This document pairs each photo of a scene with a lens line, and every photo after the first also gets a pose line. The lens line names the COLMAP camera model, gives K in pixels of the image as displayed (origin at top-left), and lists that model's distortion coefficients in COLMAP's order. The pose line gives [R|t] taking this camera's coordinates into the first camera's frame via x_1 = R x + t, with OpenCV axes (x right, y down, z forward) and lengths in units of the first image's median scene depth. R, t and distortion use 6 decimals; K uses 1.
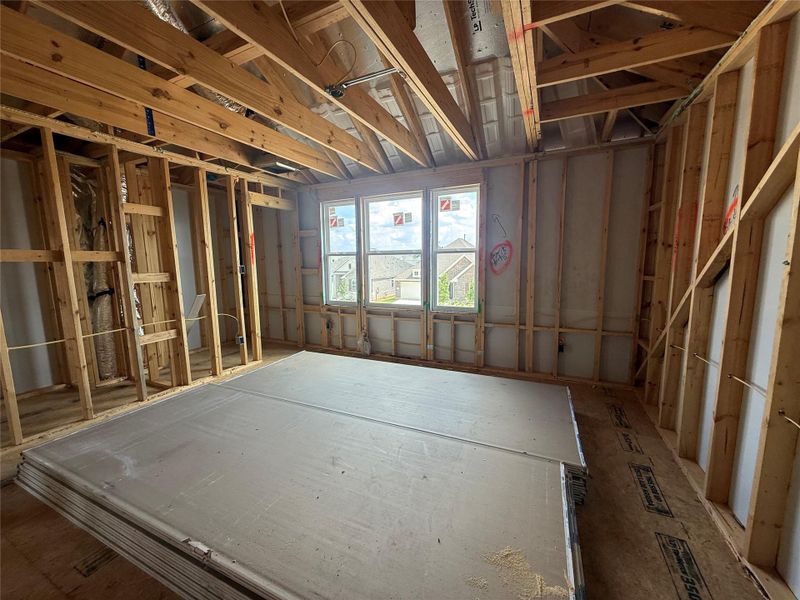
lens RADIAL K [[318.2, 0, 403.5], [0, 318.2, 299.9], [0, 0, 1]] dist [-0.001498, -0.000029]
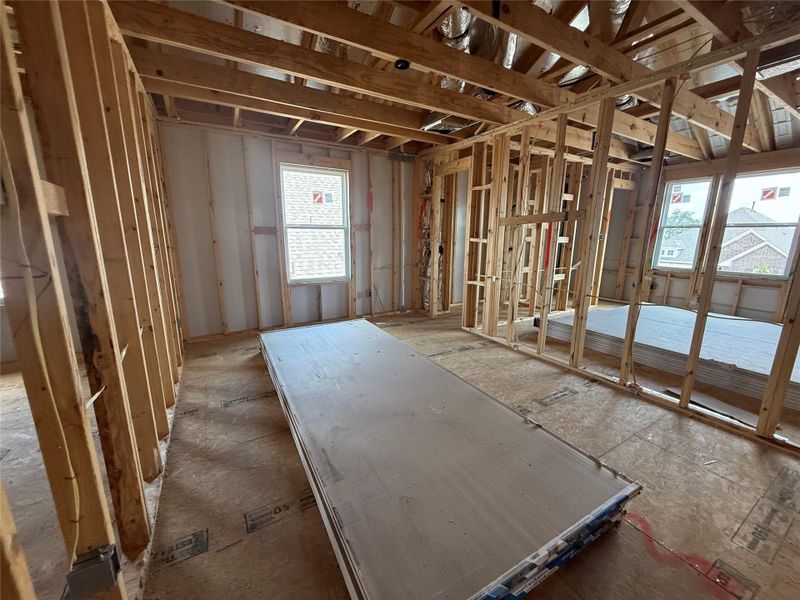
lens RADIAL K [[318.2, 0, 402.7], [0, 318.2, 303.7], [0, 0, 1]] dist [-0.001498, -0.000029]
pose [[0.825340, 0.139967, -0.547013, -0.383001], [-0.089564, 0.988976, 0.117918, 0.094910], [0.557488, -0.048330, 0.828777, -0.574634]]
